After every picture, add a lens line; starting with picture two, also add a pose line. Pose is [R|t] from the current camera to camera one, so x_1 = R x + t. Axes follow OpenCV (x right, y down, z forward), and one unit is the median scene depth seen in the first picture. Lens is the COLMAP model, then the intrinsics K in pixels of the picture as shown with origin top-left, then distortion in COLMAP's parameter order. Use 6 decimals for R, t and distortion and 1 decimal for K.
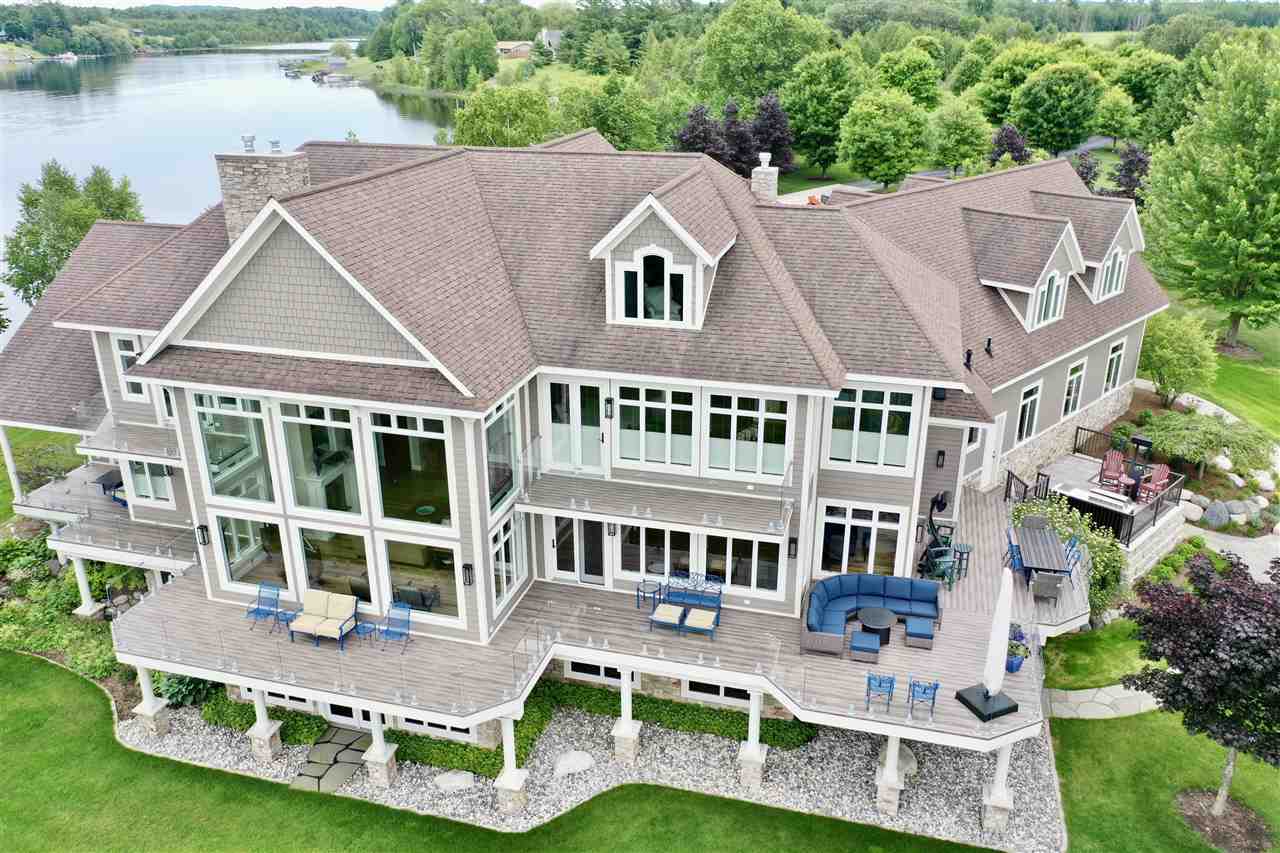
lens RADIAL K [[1004.1, 0, 640.0], [0, 1004.1, 426.5], [0, 0, 1]] dist [0.013099, -0.012162]
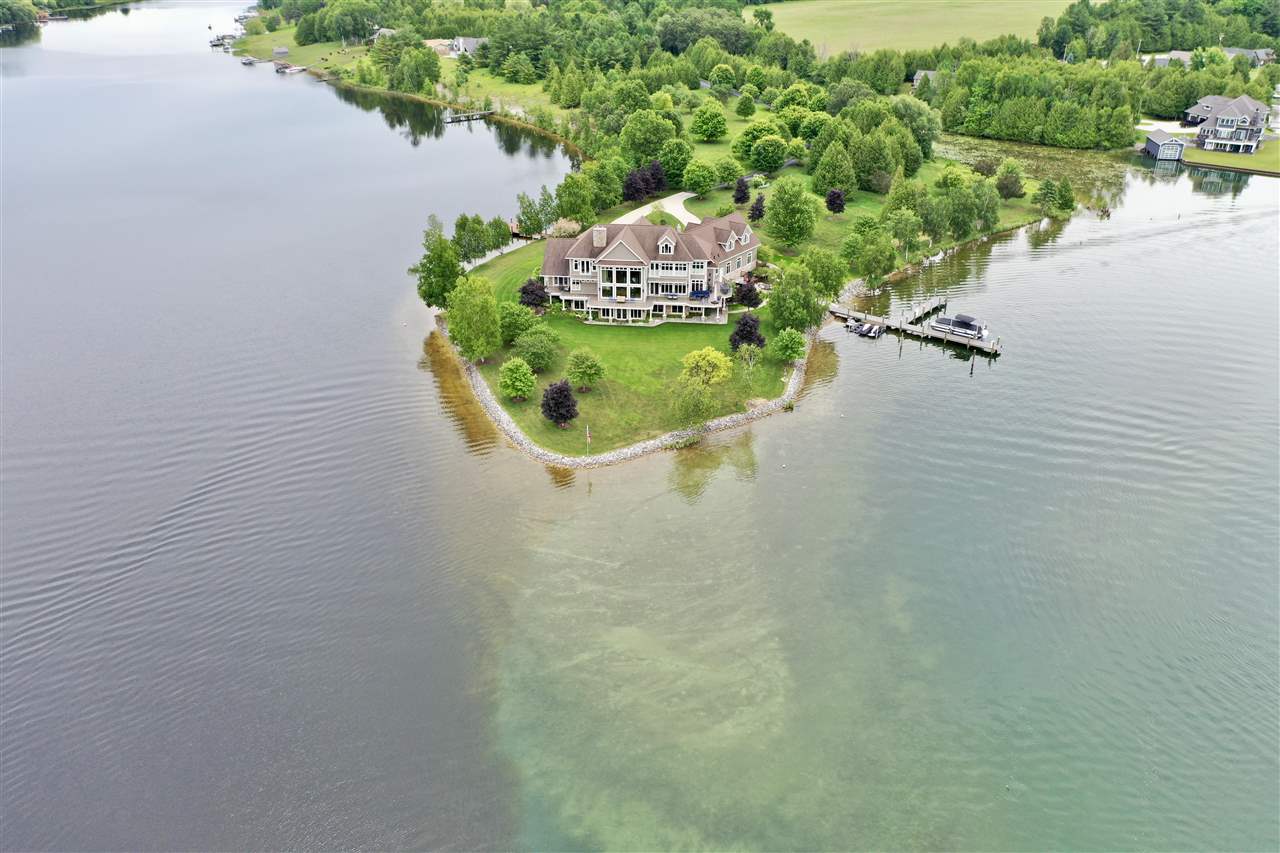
lens RADIAL K [[1004.1, 0, 640.0], [0, 1004.1, 426.5], [0, 0, 1]] dist [0.013099, -0.012162]
pose [[0.985840, -0.069744, 0.152496, -0.931693], [0.057509, 0.994870, 0.083224, 0.353196], [-0.157518, -0.073276, 0.984794, -4.193045]]
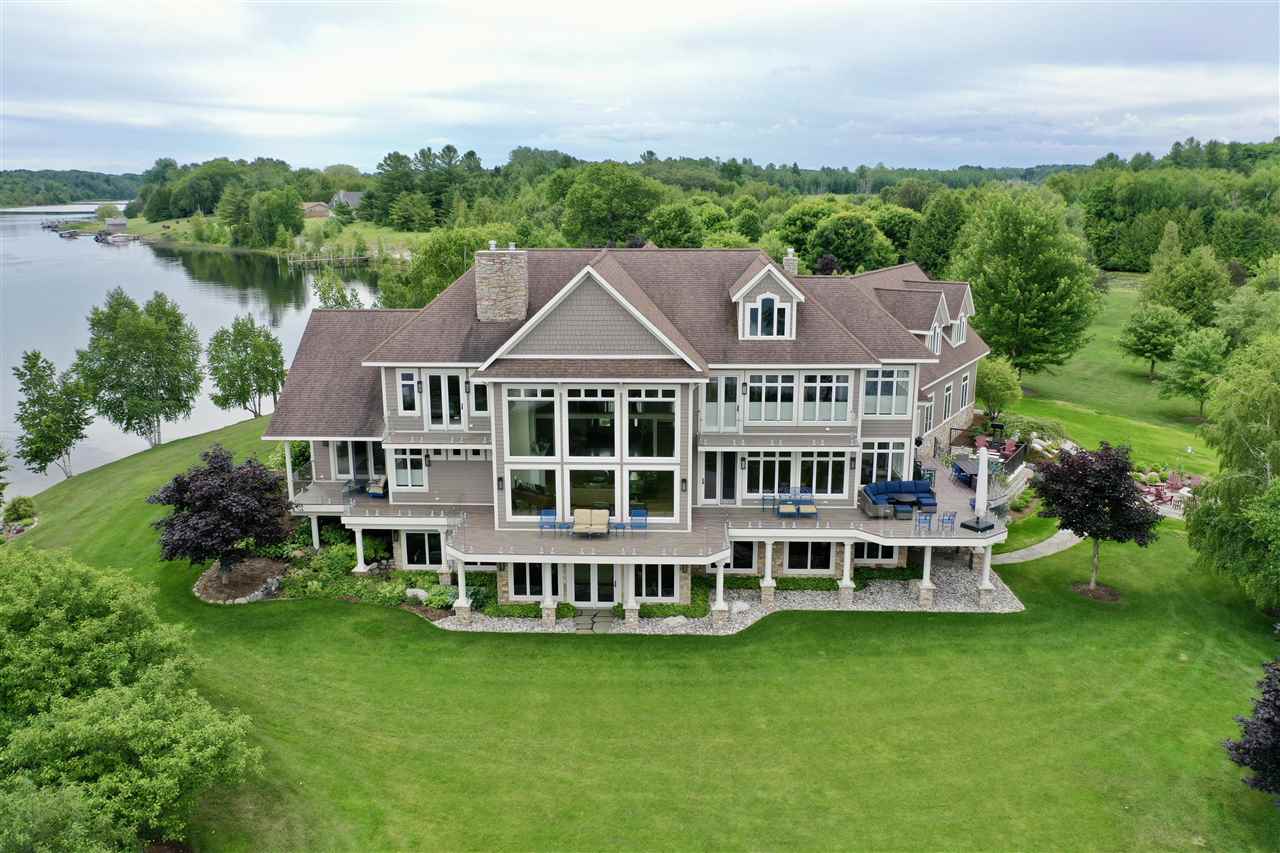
lens RADIAL K [[1004.1, 0, 640.0], [0, 1004.1, 426.5], [0, 0, 1]] dist [0.013099, -0.012162]
pose [[0.971762, -0.053647, 0.229785, -0.435428], [0.086941, 0.986705, -0.137313, 0.191961], [-0.219363, 0.153413, 0.963506, -0.431194]]
